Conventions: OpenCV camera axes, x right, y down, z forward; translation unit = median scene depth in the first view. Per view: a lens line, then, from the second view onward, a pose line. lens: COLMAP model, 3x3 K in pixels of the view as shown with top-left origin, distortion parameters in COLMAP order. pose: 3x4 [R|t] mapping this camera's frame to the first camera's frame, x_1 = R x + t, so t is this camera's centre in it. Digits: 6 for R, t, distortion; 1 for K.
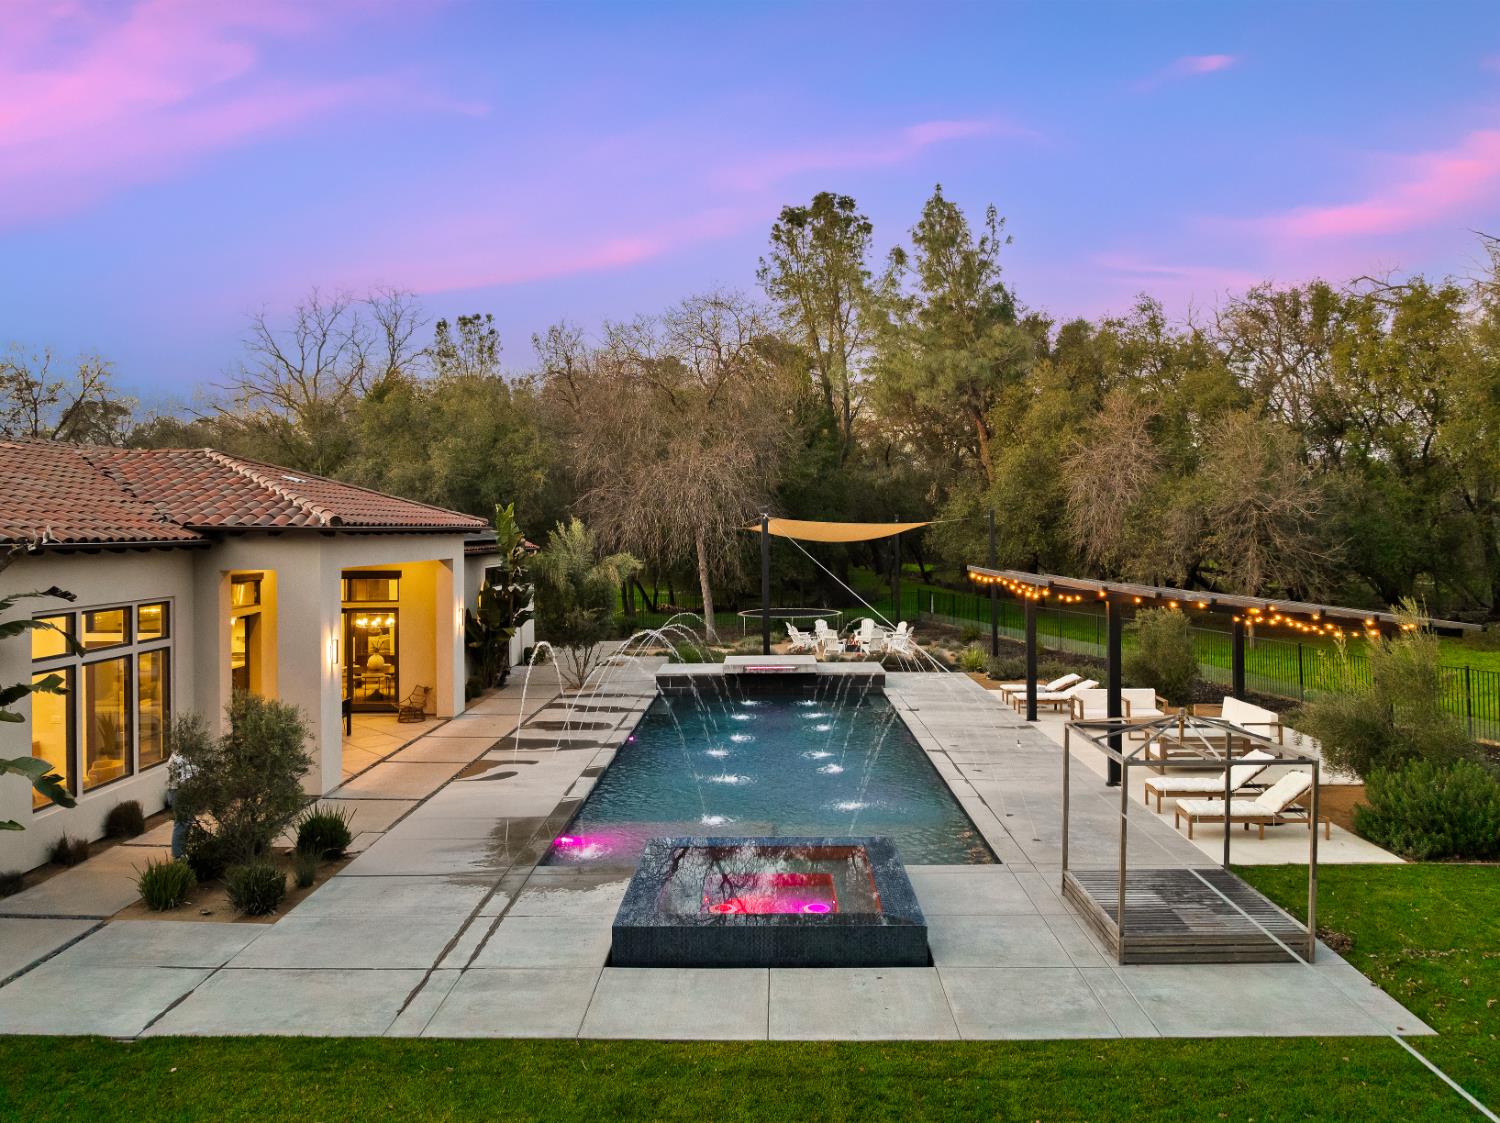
lens RADIAL K [[1067.4, 0, 753.4], [0, 1067.4, 560.9], [0, 0, 1]] dist [-0.052087, 0.018656]
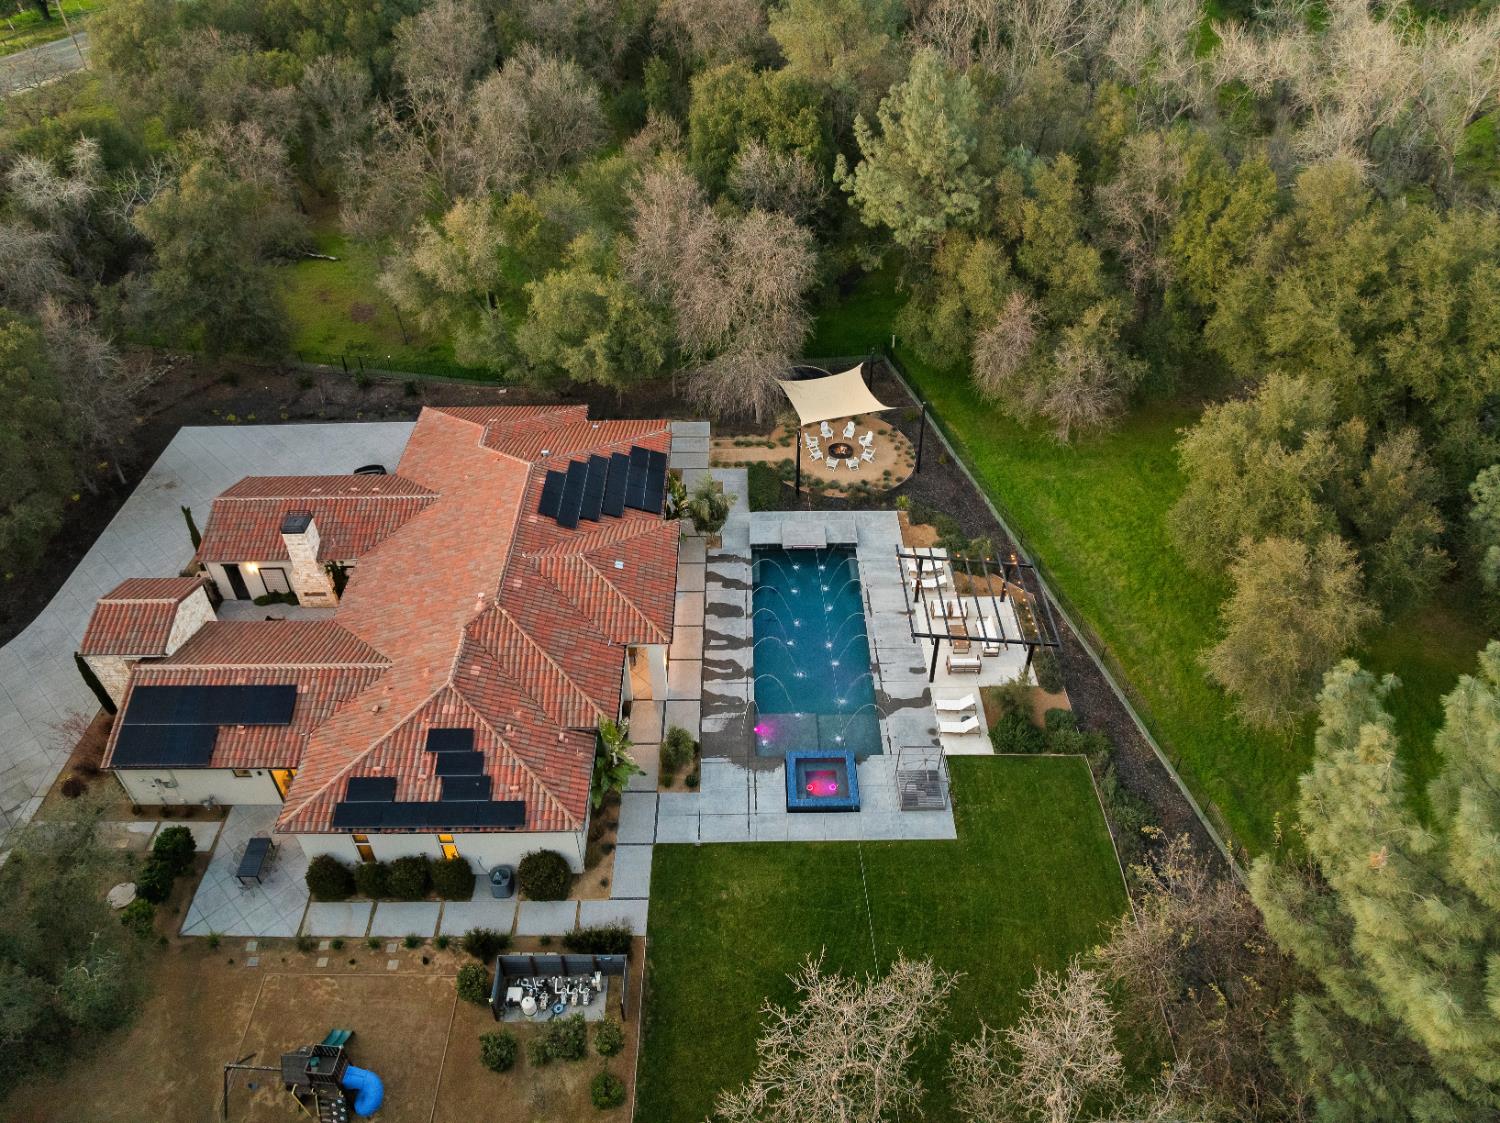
lens RADIAL K [[1067.4, 0, 761.4], [0, 1067.4, 554.1], [0, 0, 1]] dist [-0.052087, 0.018656]
pose [[0.999295, -0.011082, 0.035859, -0.327306], [-0.013479, 0.785721, 0.618434, -2.670780], [-0.035029, -0.618481, 0.785018, -1.517665]]
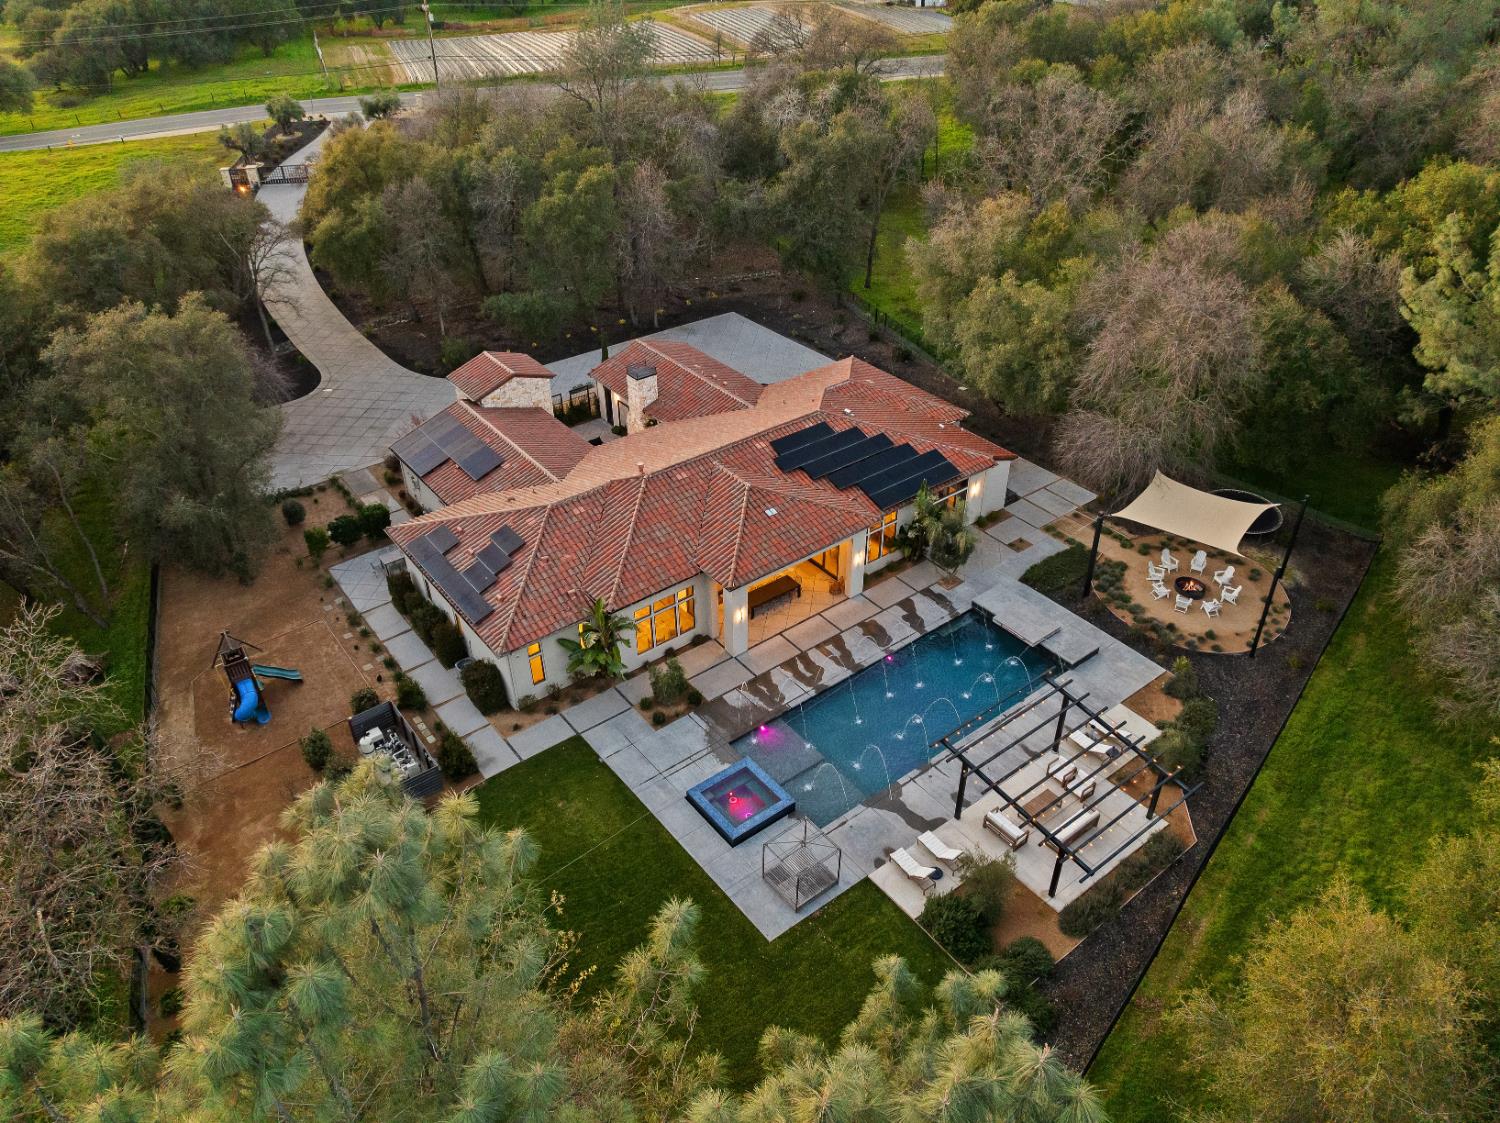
lens RADIAL K [[1067.4, 0, 743.2], [0, 1067.4, 558.6], [0, 0, 1]] dist [-0.052087, 0.018656]
pose [[0.621995, 0.454432, -0.637663, 1.794116], [-0.016958, 0.821989, 0.569251, -2.215887], [0.782838, -0.343257, 0.518979, -0.516690]]
